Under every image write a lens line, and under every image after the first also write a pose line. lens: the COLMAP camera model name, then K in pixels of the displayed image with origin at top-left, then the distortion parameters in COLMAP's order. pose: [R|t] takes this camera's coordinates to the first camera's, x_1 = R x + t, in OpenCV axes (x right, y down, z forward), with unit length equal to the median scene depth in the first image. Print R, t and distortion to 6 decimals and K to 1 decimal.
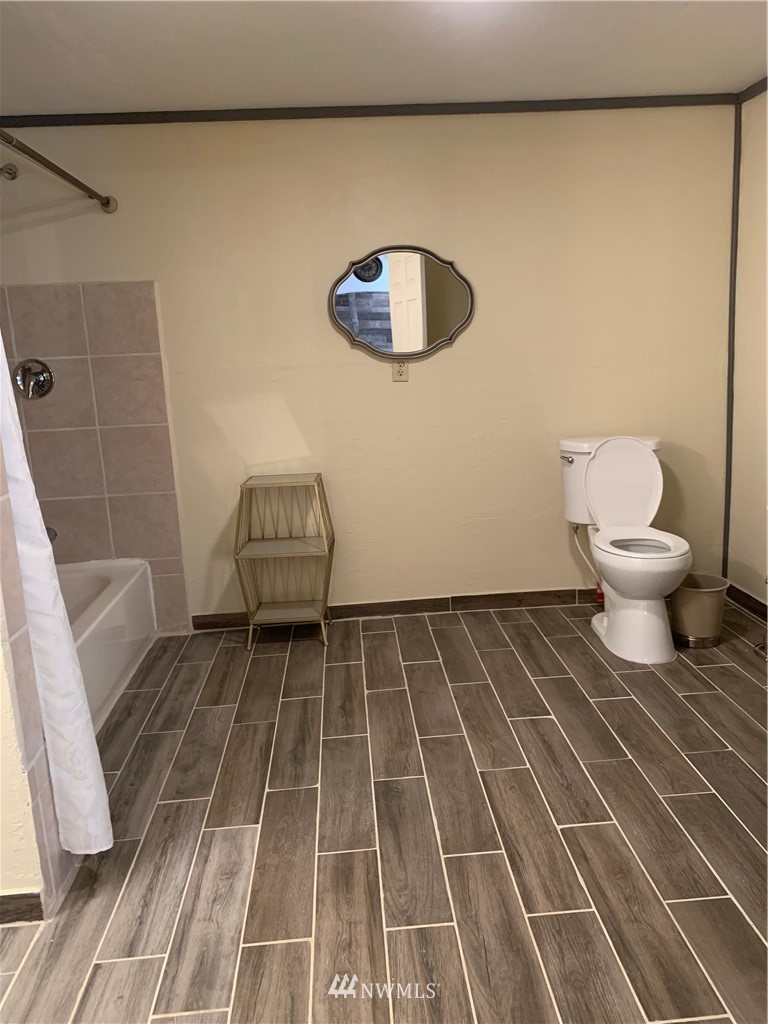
lens RADIAL K [[793.9, 0, 388.4], [0, 793.9, 512.7], [0, 0, 1]] dist [0.025797, -0.012380]
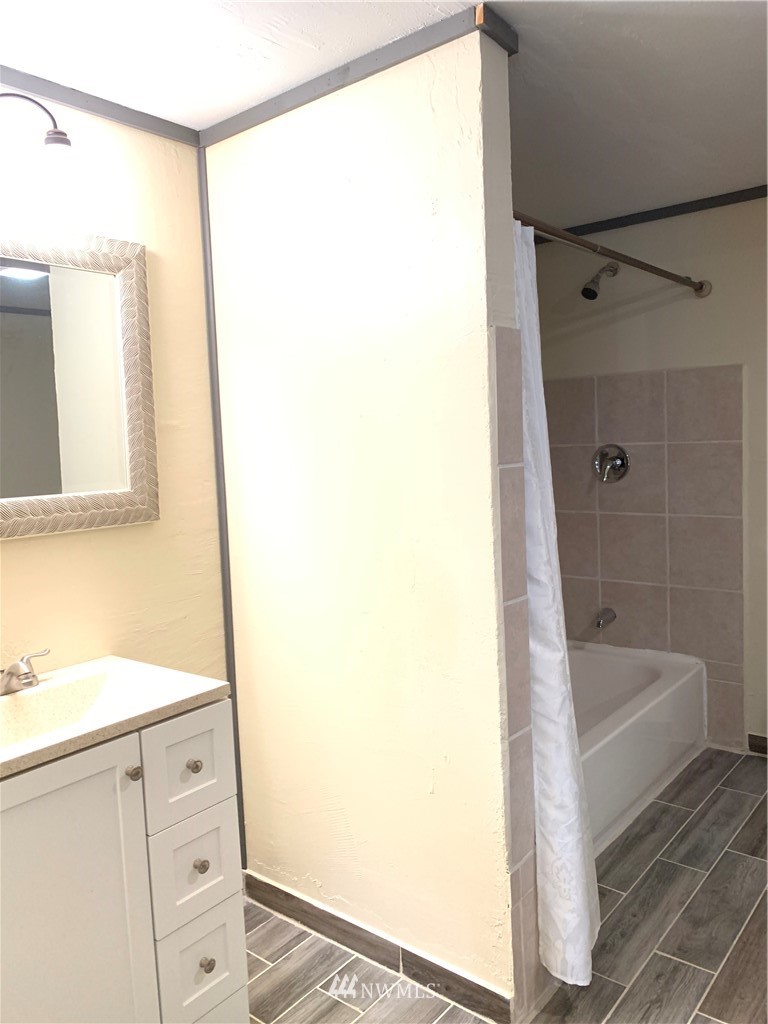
lens RADIAL K [[793.9, 0, 382.9], [0, 793.9, 512.3], [0, 0, 1]] dist [0.025797, -0.012380]
pose [[0.732337, 0.082602, -0.675914, 0.046304], [-0.132941, 0.990858, -0.022947, -0.053953], [0.667840, 0.106661, 0.736623, 0.074065]]
